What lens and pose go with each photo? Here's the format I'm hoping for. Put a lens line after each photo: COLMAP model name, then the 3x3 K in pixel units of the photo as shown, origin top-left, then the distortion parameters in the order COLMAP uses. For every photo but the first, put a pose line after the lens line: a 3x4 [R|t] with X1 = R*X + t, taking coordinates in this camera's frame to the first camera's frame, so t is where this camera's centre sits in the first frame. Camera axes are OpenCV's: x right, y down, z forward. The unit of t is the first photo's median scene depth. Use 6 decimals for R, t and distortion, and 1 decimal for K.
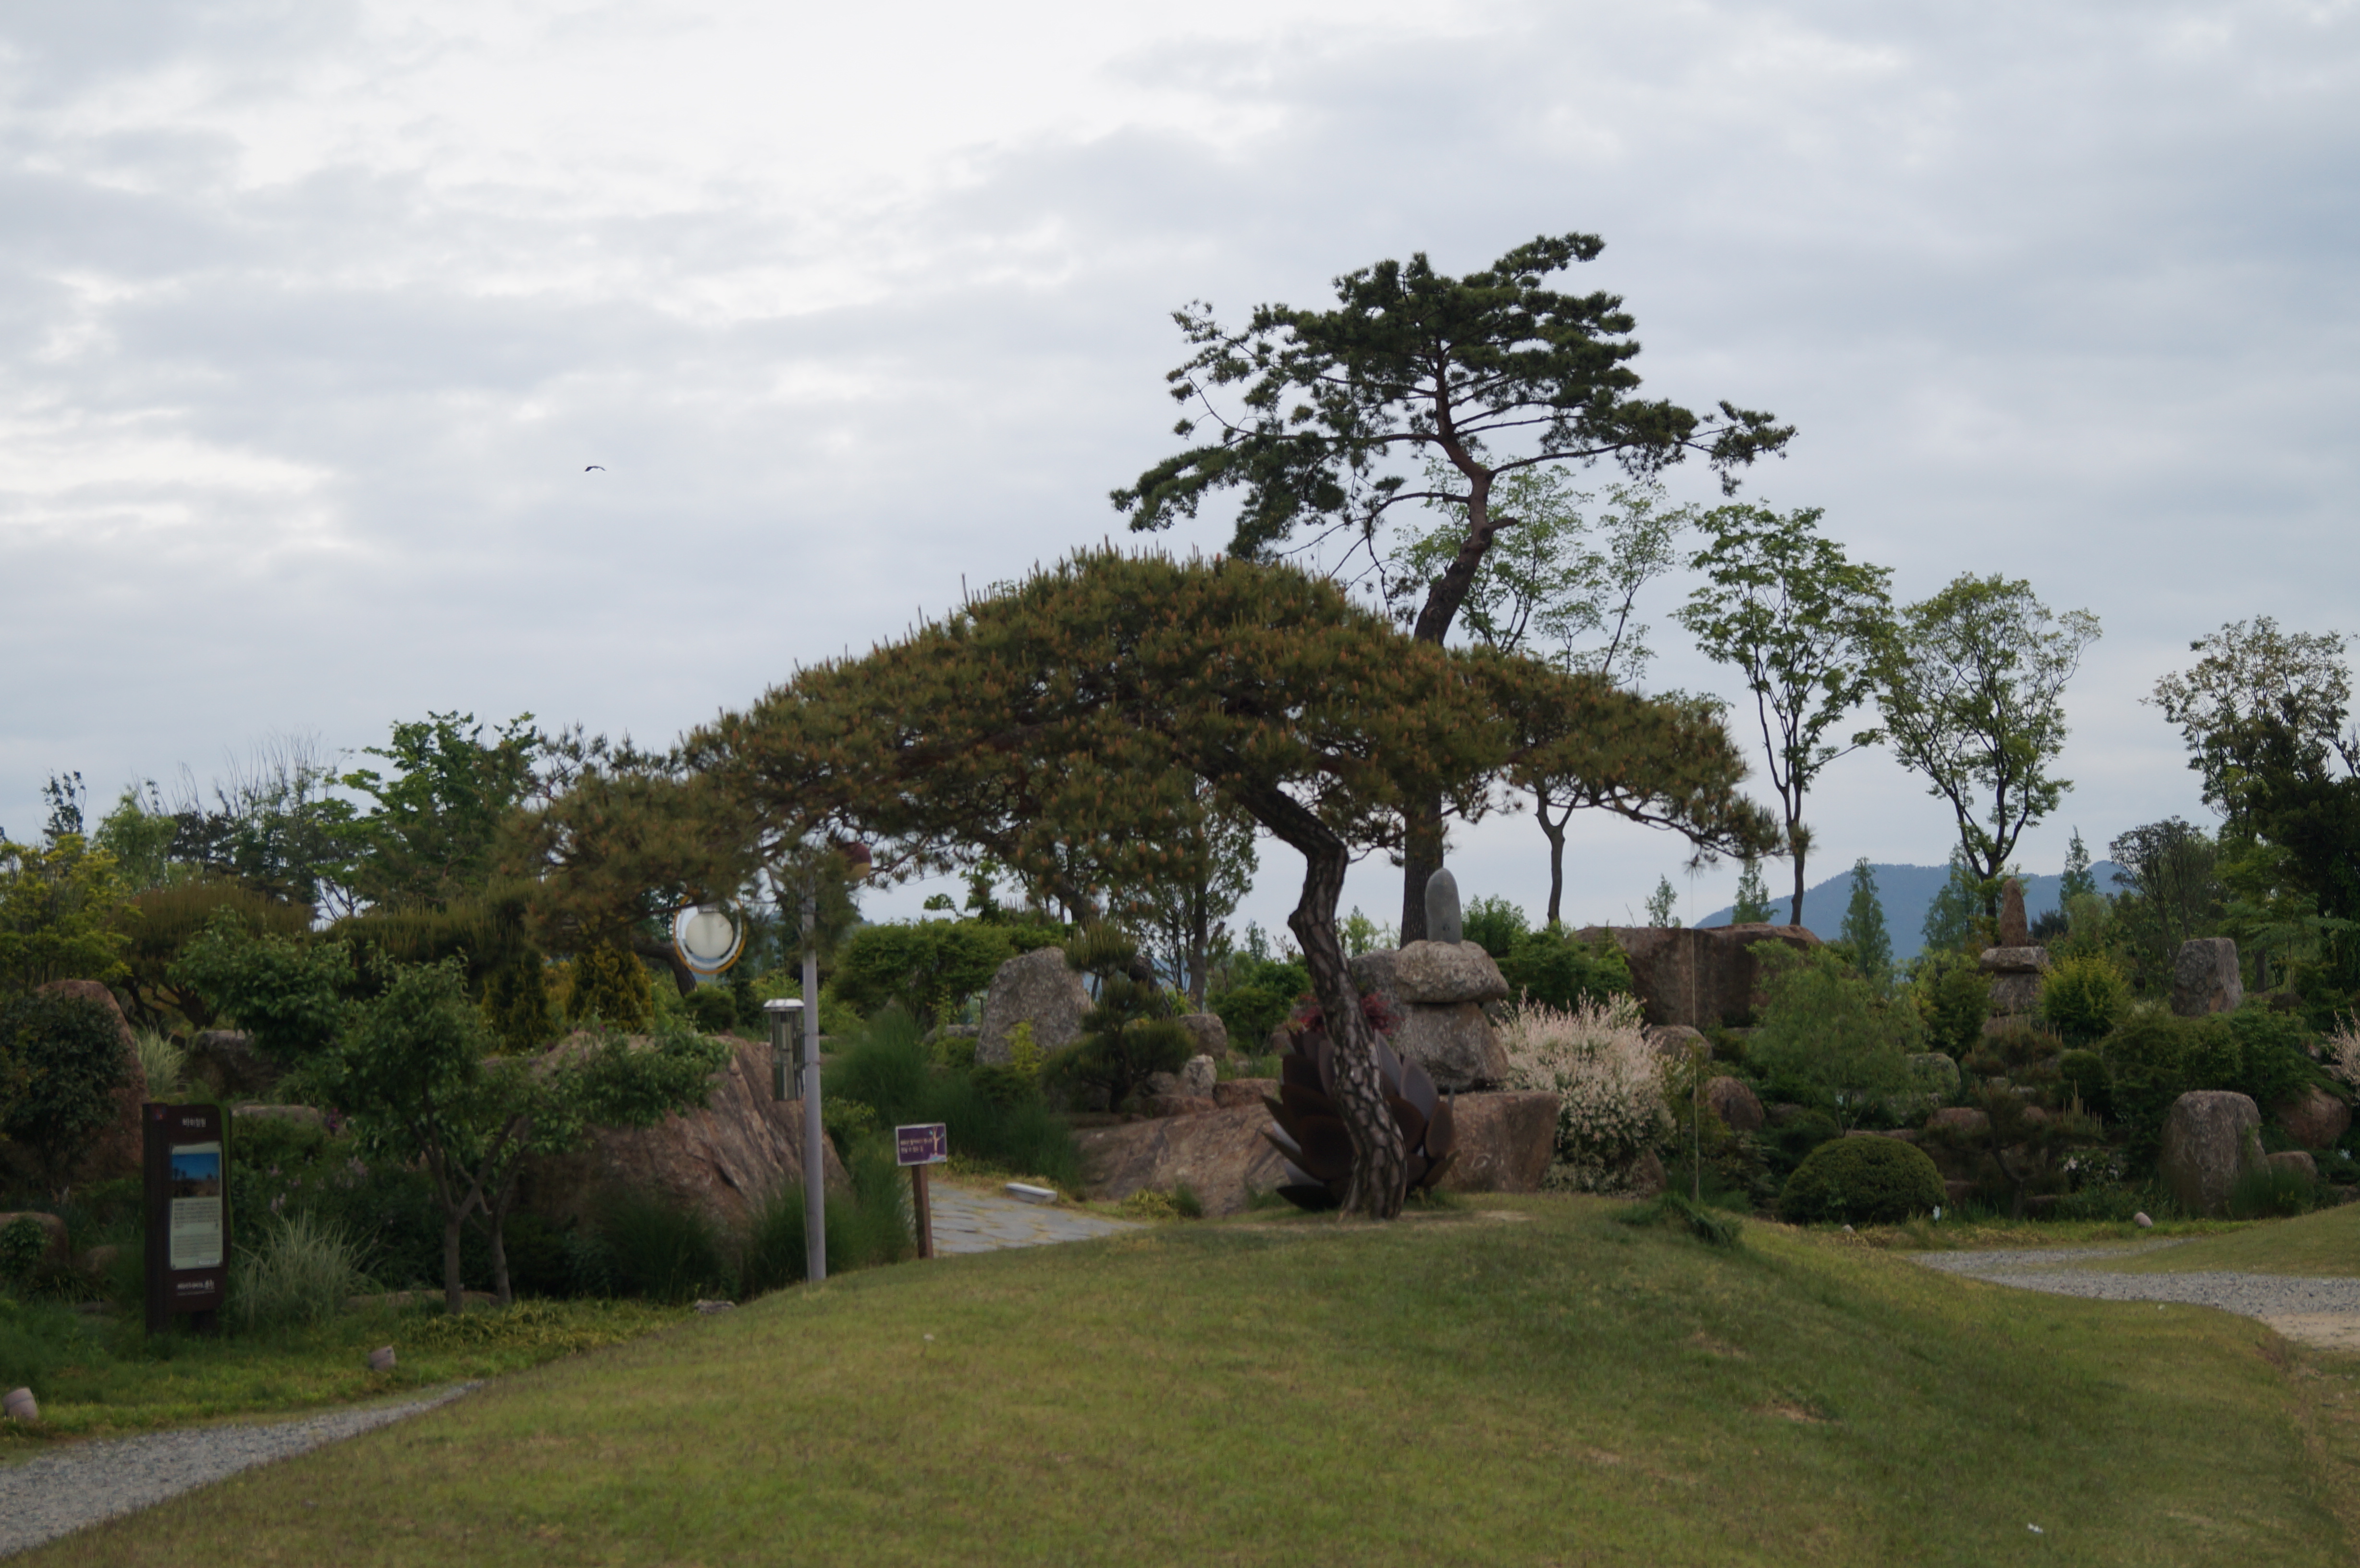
lens RADIAL K [[3509.6, 0, 1176.4], [0, 3509.6, 799.1], [0, 0, 1]] dist [-0.010904, 0.000000]
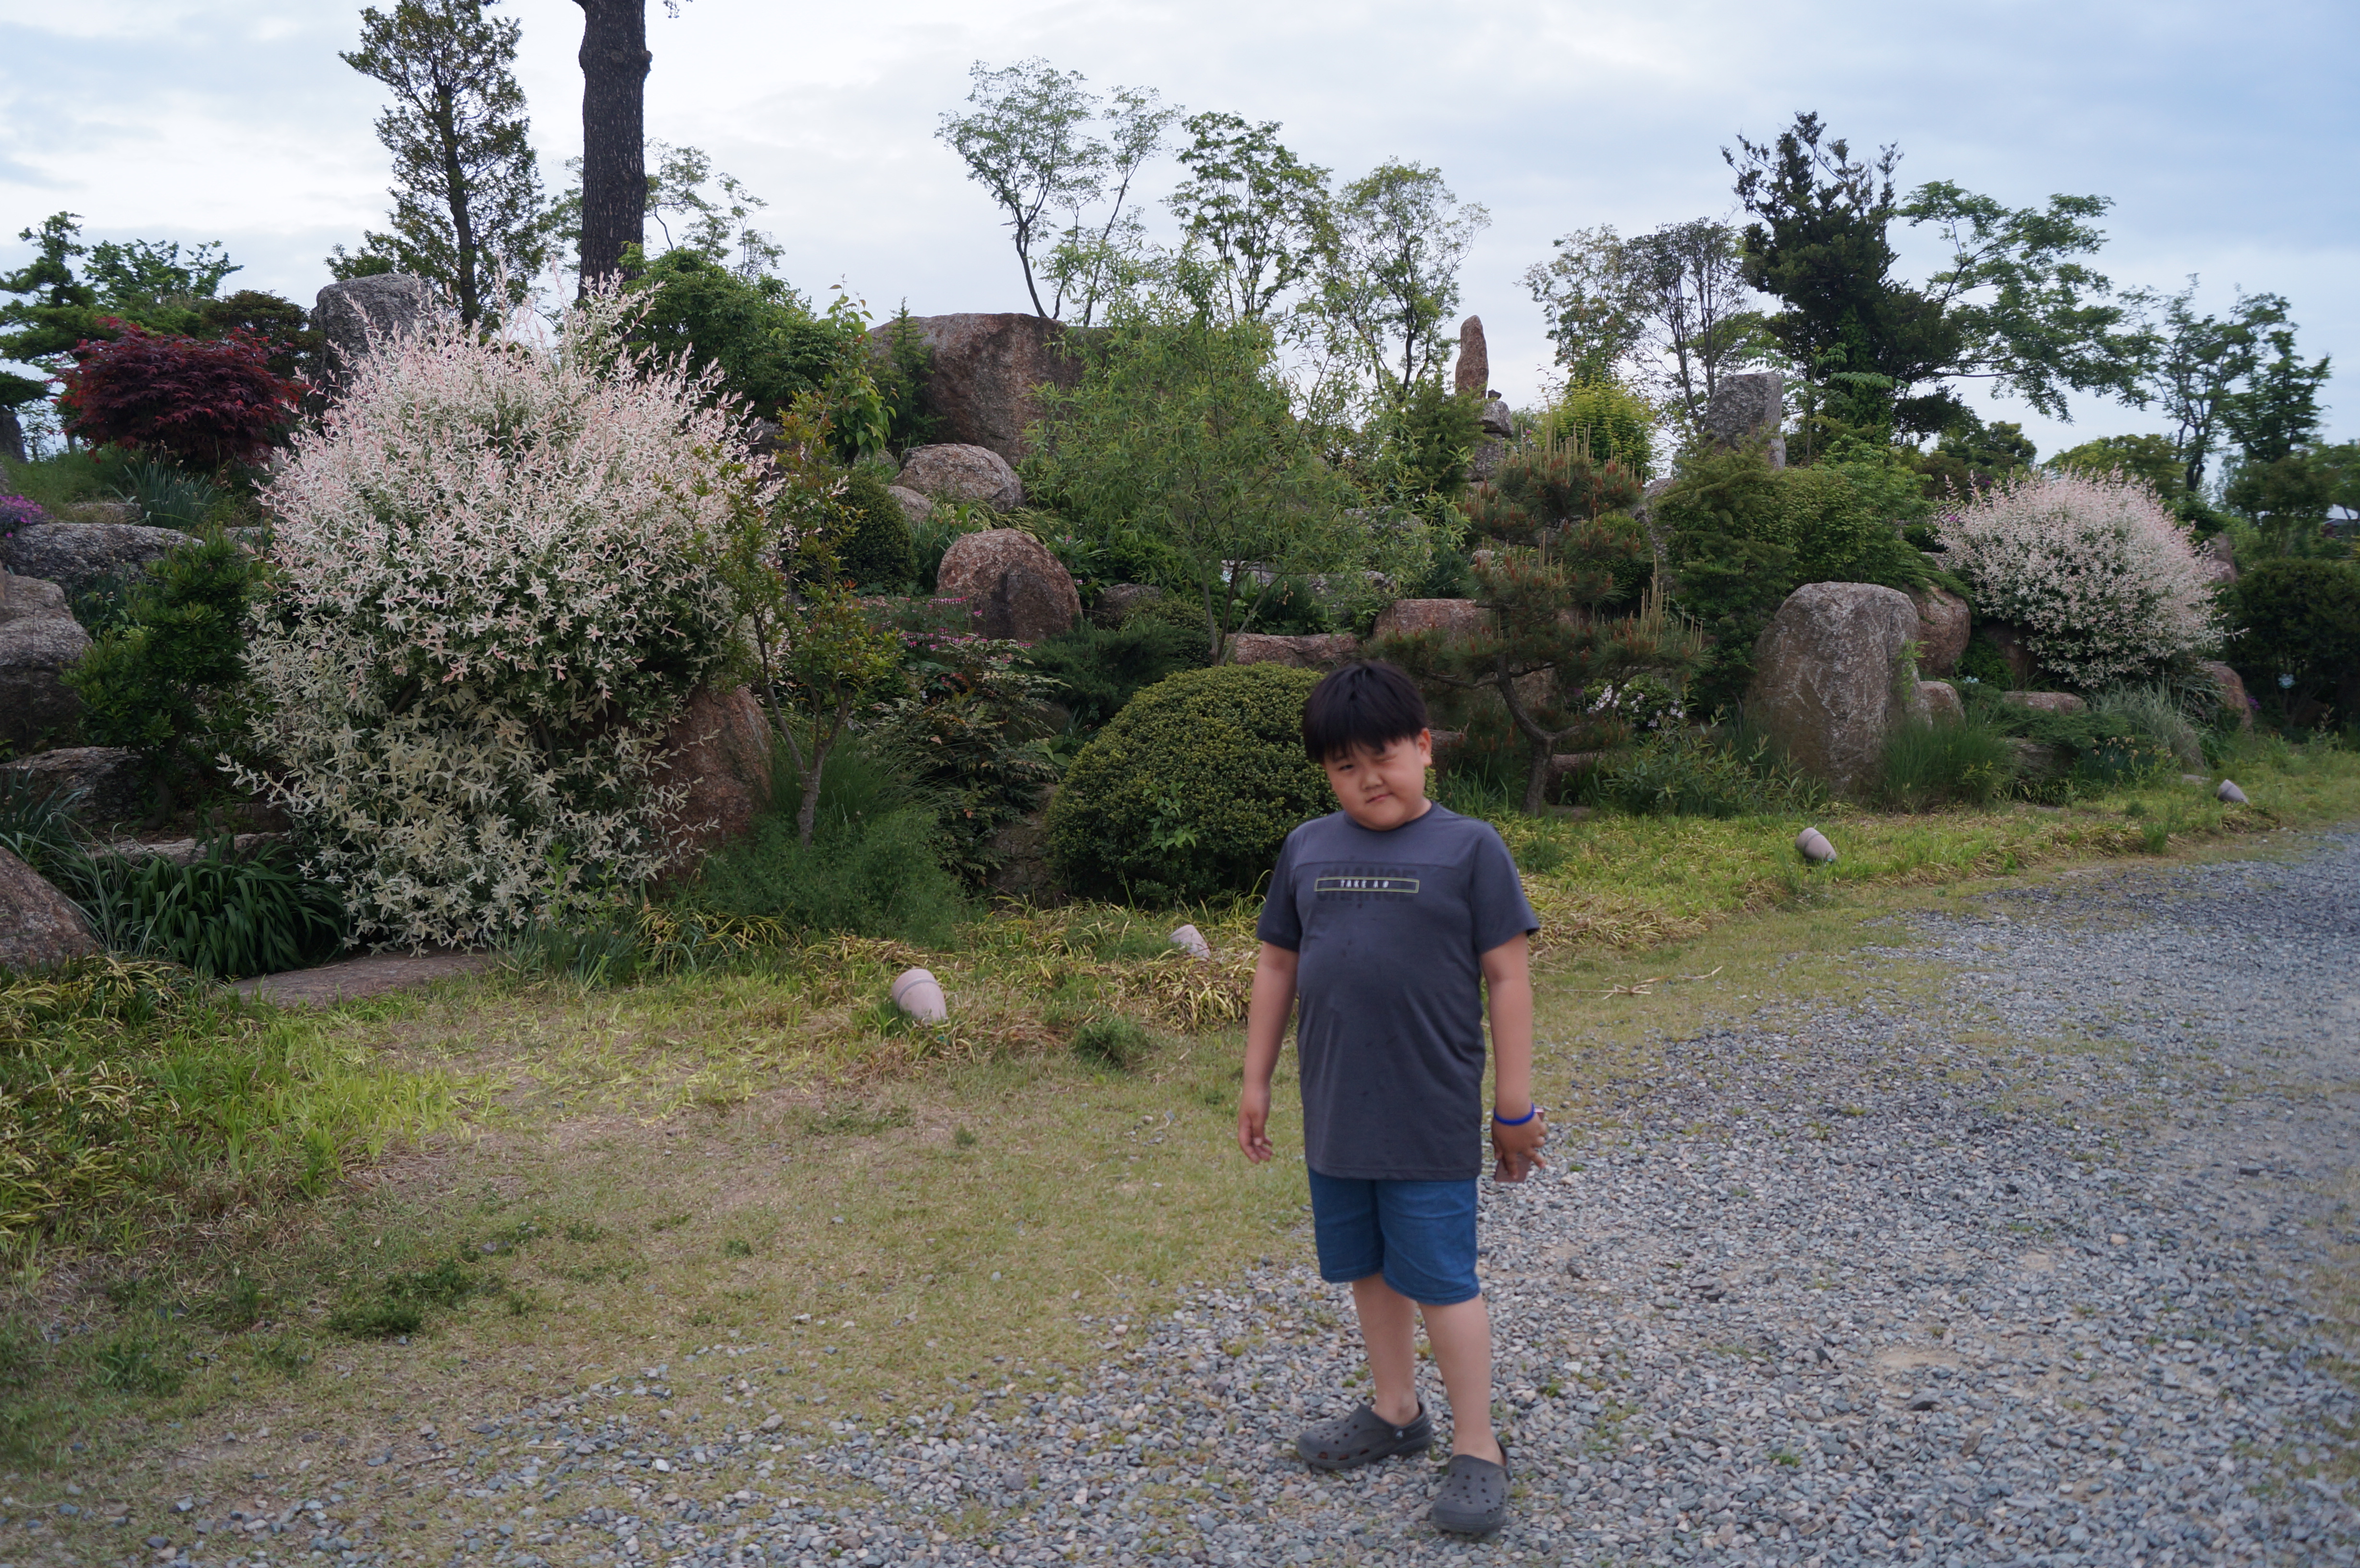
lens RADIAL K [[1823.7, 0, 1184.1], [0, 1823.7, 793.7], [0, 0, 1]] dist [-0.085225, 0.009428]
pose [[0.991058, 0.009942, 0.133064, 0.066725], [-0.036668, 0.979121, 0.199946, 0.028439], [-0.128298, -0.203037, 0.970729, 0.329909]]
